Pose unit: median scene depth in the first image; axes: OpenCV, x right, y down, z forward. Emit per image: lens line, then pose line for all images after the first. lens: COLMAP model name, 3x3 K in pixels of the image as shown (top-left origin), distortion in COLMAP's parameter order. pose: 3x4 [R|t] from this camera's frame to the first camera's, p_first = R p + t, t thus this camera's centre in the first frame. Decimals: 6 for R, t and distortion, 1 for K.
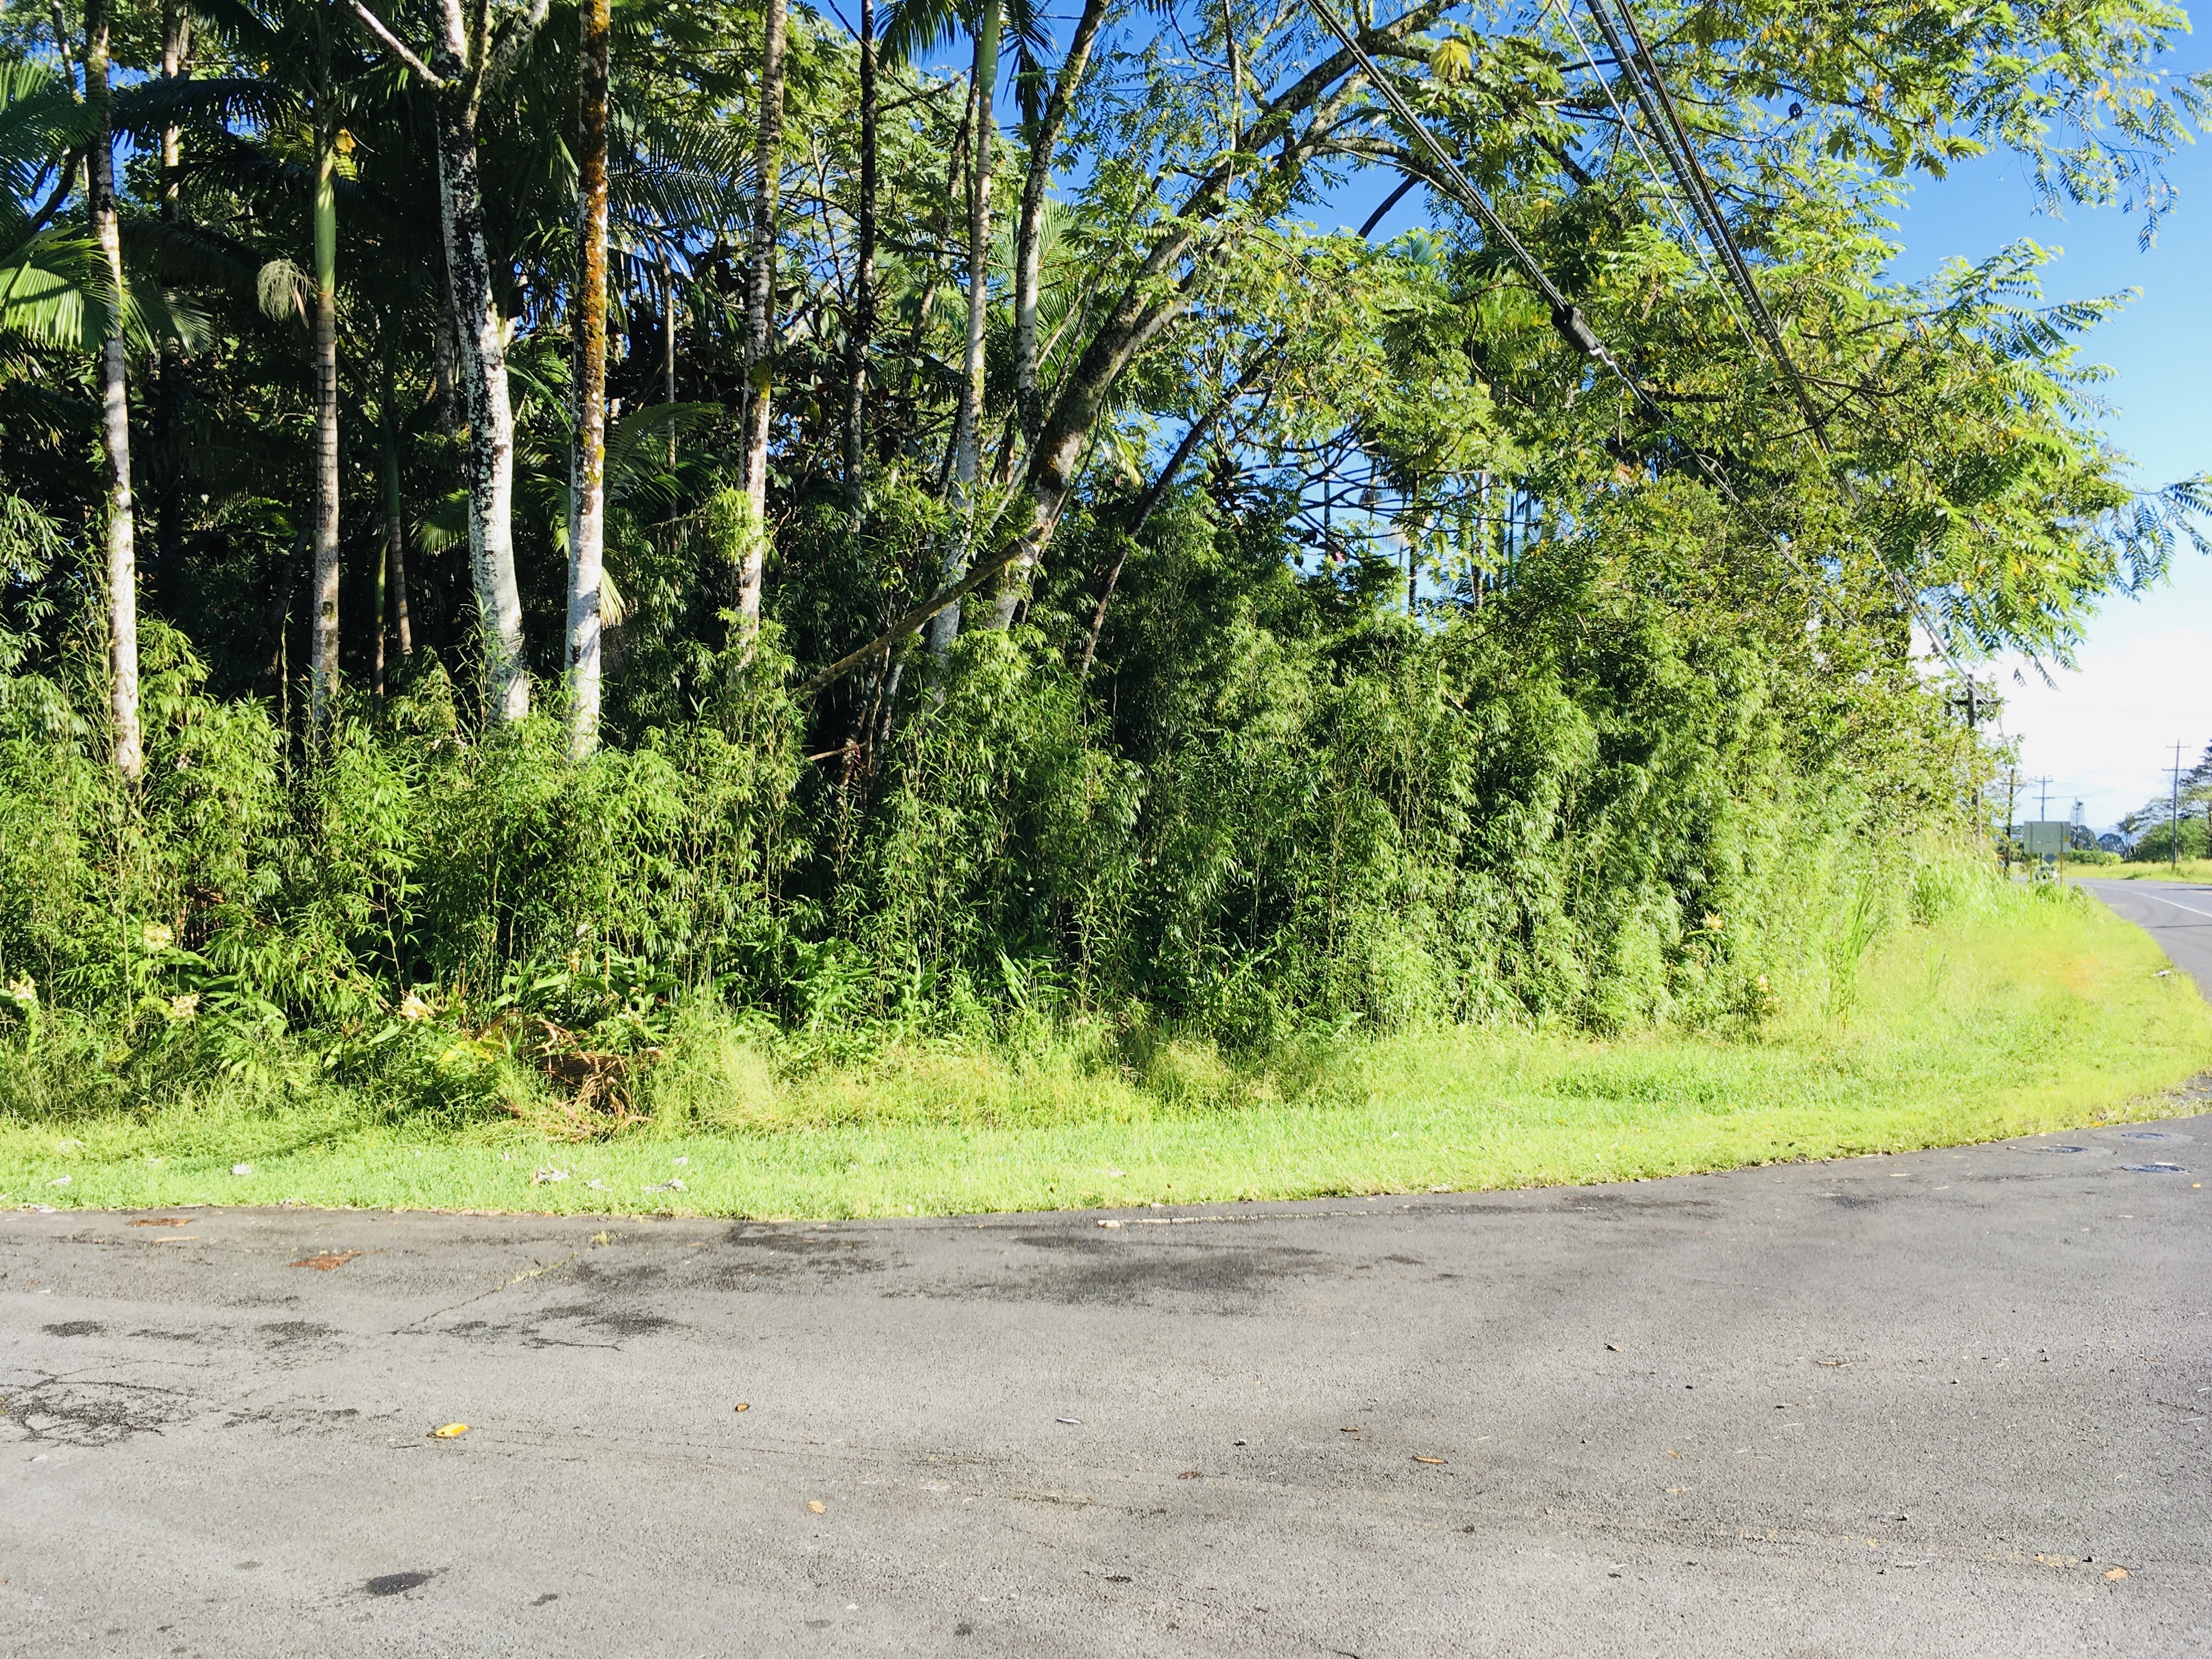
lens RADIAL K [[1861.5, 0, 1106.0], [0, 1861.5, 829.5], [0, 0, 1]] dist [0.087858, -0.131584]
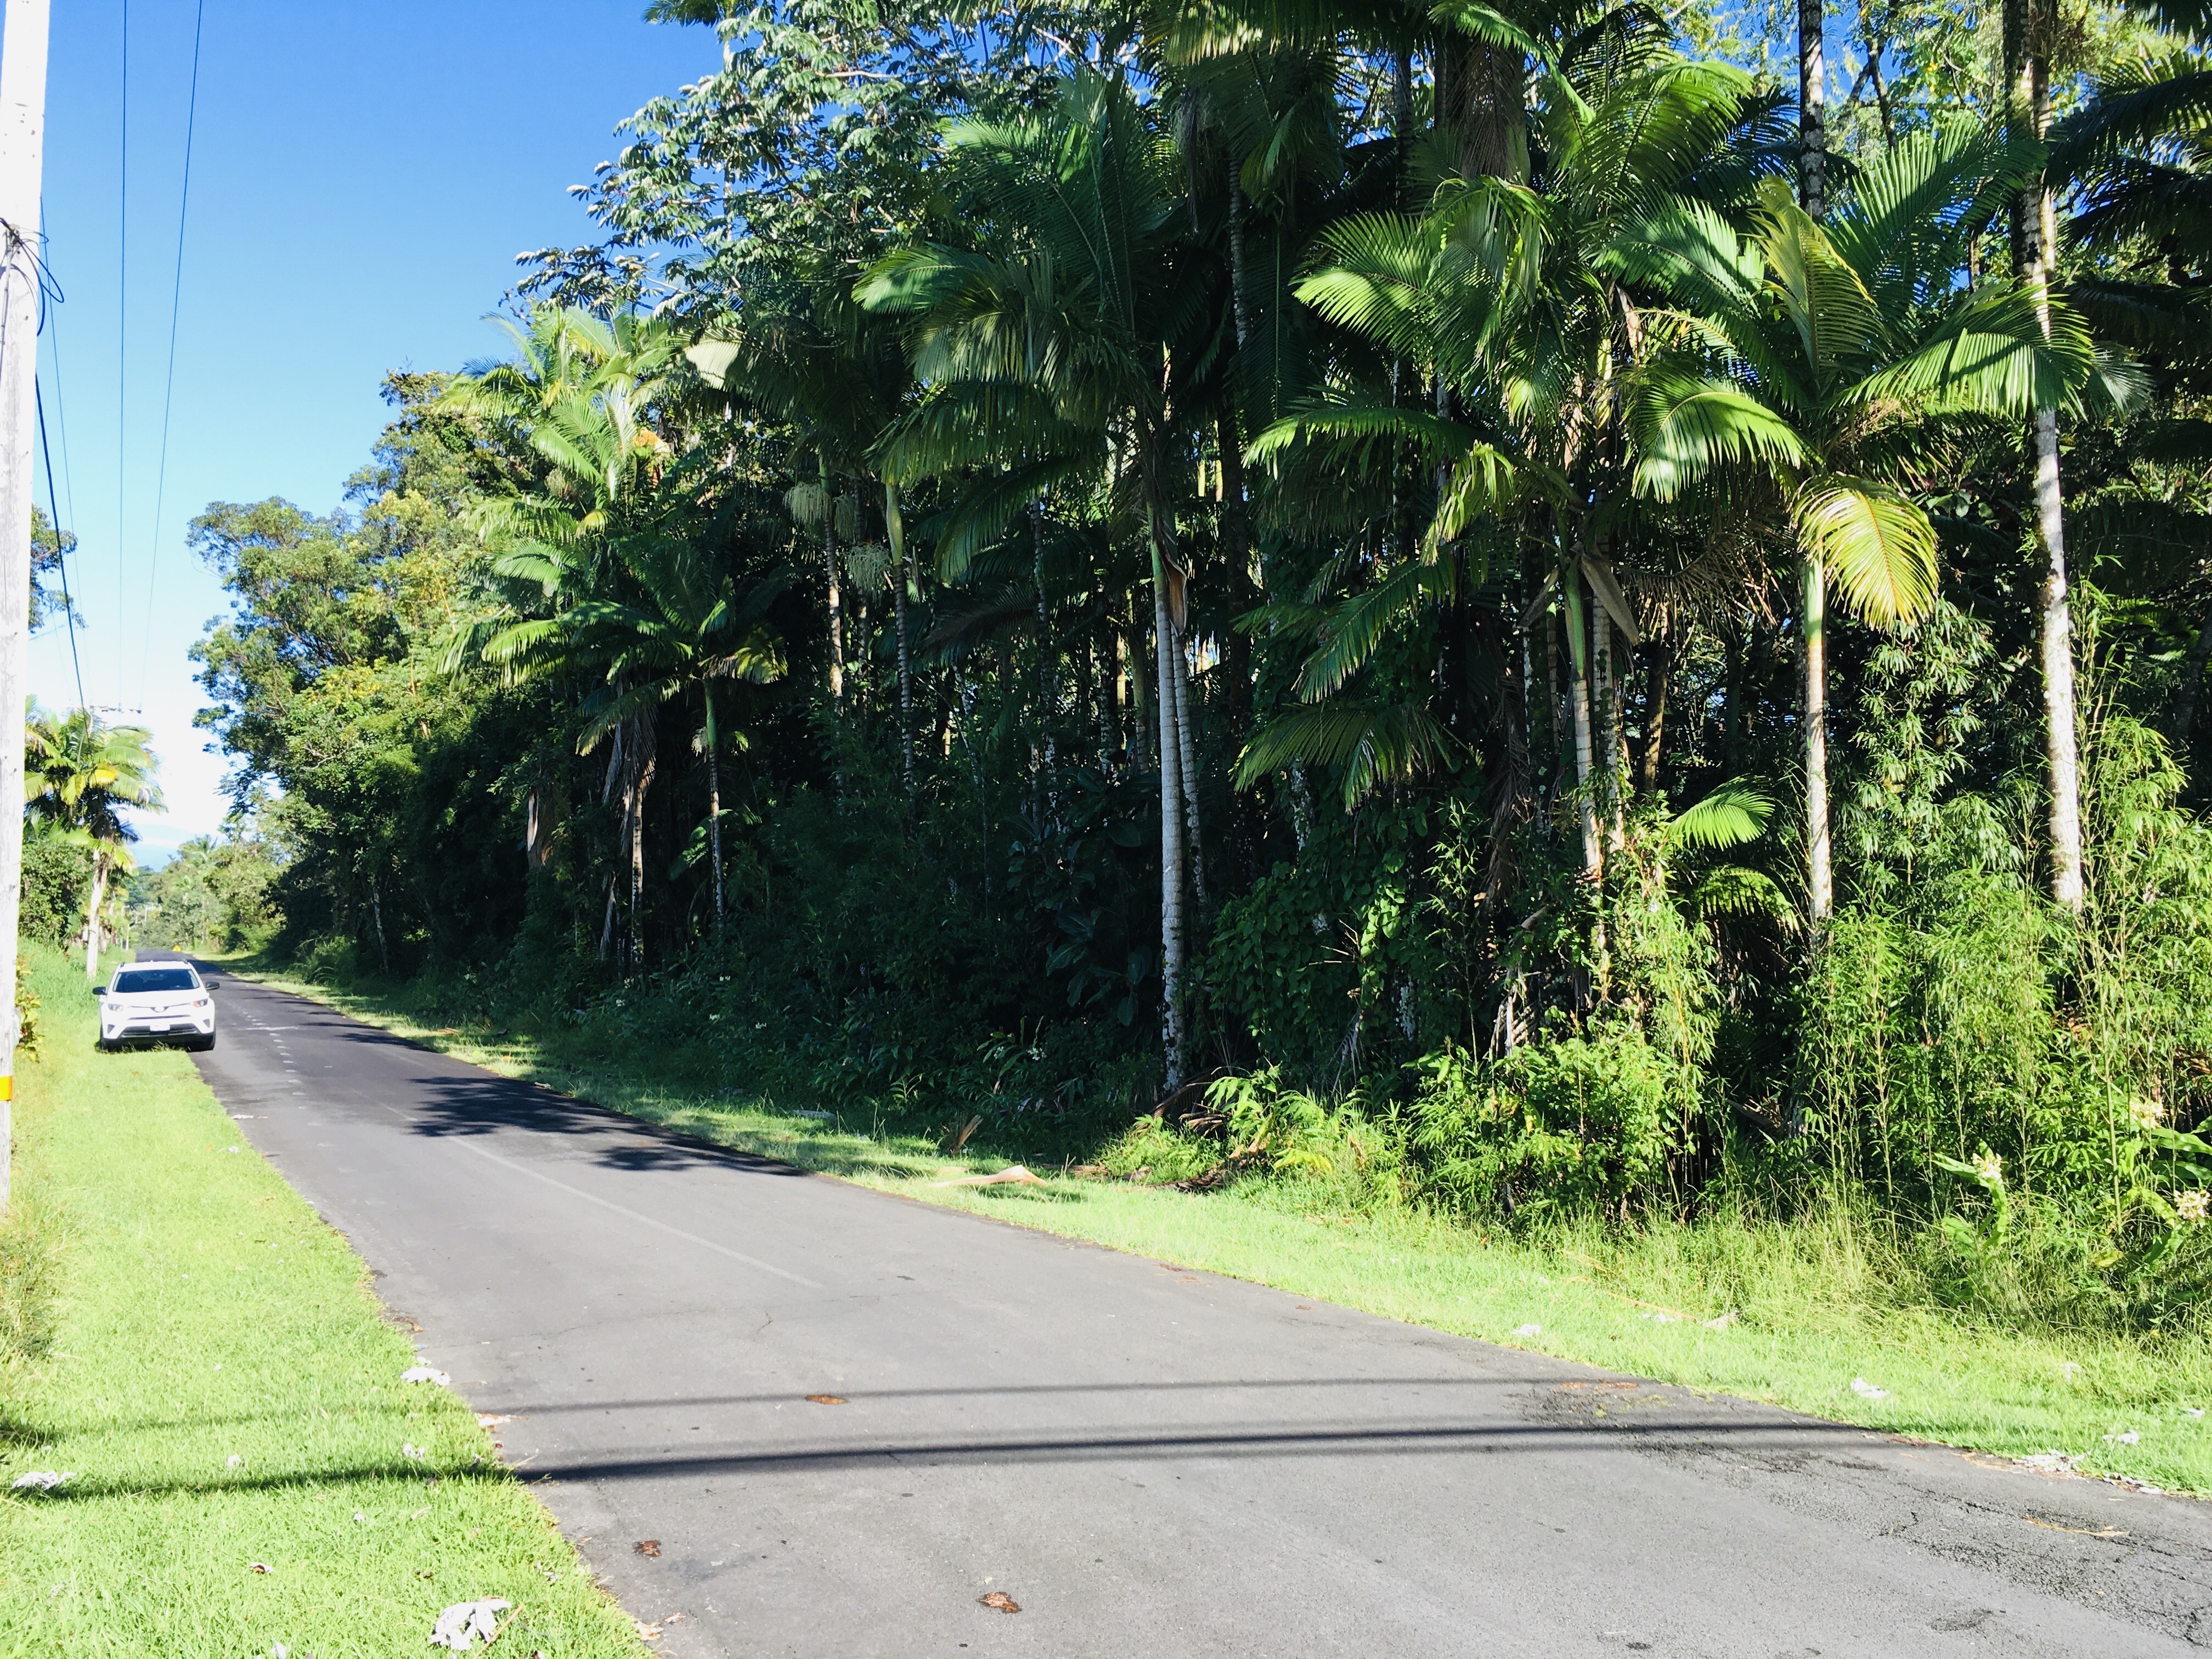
lens RADIAL K [[1877.7, 0, 1106.0], [0, 1877.7, 829.5], [0, 0, 1]] dist [0.078361, -0.095276]
pose [[0.654099, -0.051272, -0.754669, -0.167516], [-0.012188, 0.996856, -0.078289, 0.005924], [0.756311, 0.060407, 0.651418, 0.128917]]
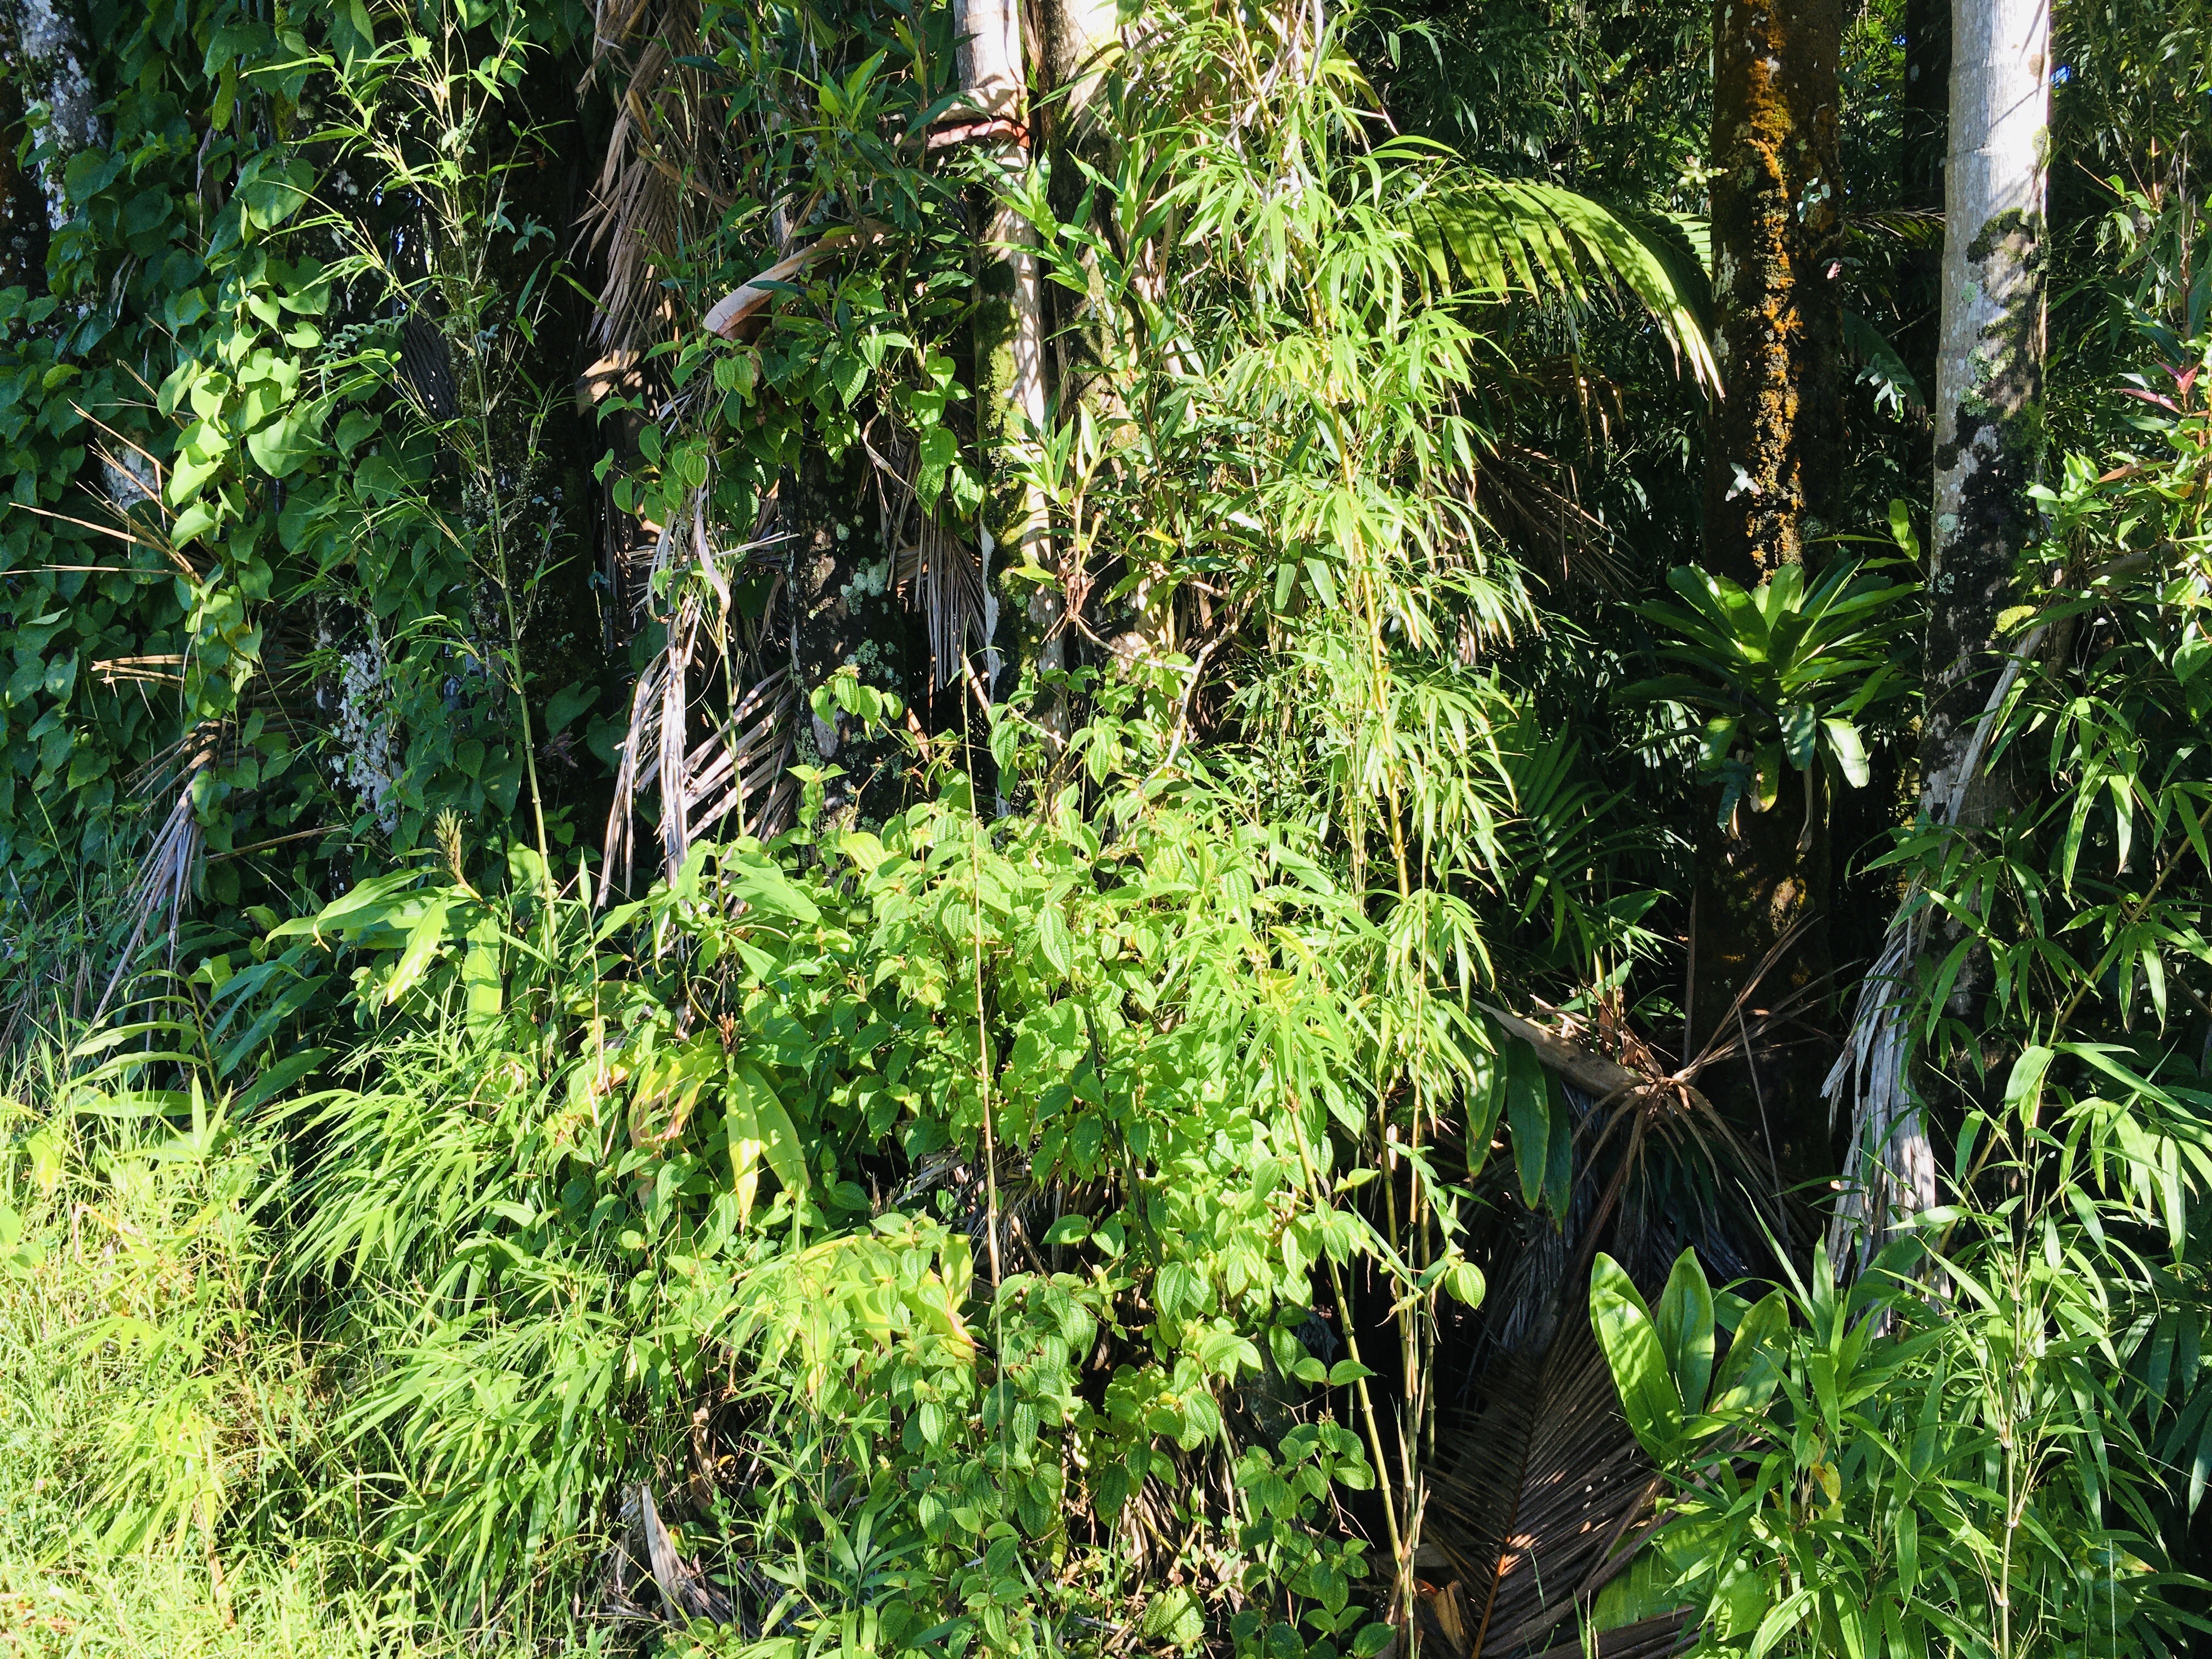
lens RADIAL K [[1861.5, 0, 1106.0], [0, 1861.5, 829.5], [0, 0, 1]] dist [0.087858, -0.131584]
pose [[0.881527, 0.005213, -0.472105, -0.691516], [0.015888, 0.999045, 0.040697, 0.032114], [0.471866, -0.043377, 0.880602, 0.855949]]
